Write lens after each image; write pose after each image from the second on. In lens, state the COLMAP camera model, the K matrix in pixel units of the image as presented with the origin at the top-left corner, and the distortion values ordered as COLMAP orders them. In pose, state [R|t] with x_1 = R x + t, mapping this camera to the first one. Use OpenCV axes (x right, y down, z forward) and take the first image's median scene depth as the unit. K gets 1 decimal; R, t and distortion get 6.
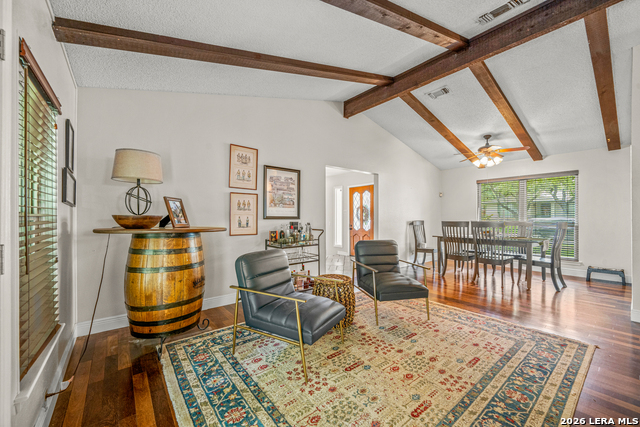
lens RADIAL K [[252.8, 0, 319.1], [0, 252.8, 215.7], [0, 0, 1]] dist [0.000690, -0.000075]
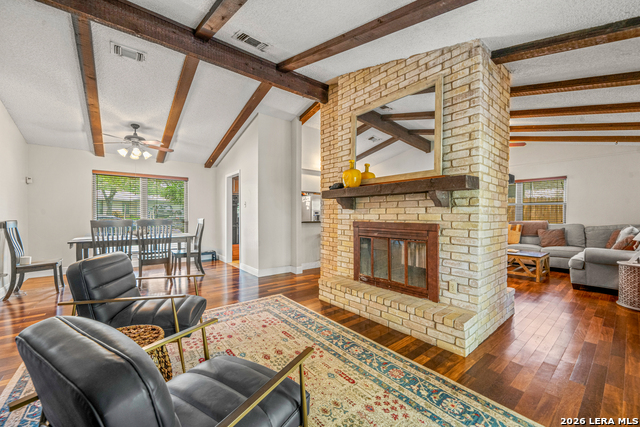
lens RADIAL K [[252.8, 0, 317.2], [0, 252.8, 215.2], [0, 0, 1]] dist [0.000690, -0.000075]
pose [[0.004904, -0.003503, 0.999982, -0.459267], [-0.004793, 0.999982, 0.003526, 0.000732], [-0.999976, -0.004810, 0.004887, 0.660101]]
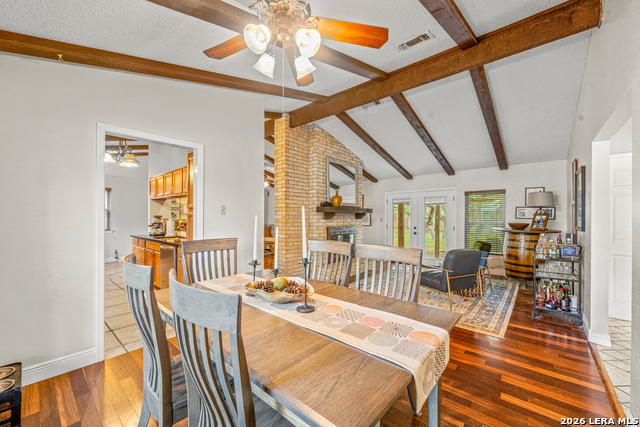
lens RADIAL K [[252.8, 0, 320.6], [0, 252.8, 215.1], [0, 0, 1]] dist [0.000690, -0.000075]
pose [[-0.982300, -0.004241, -0.187269, 1.337526], [-0.003843, 0.999990, -0.002489, -0.058331], [0.187278, -0.001725, -0.982306, 2.545941]]
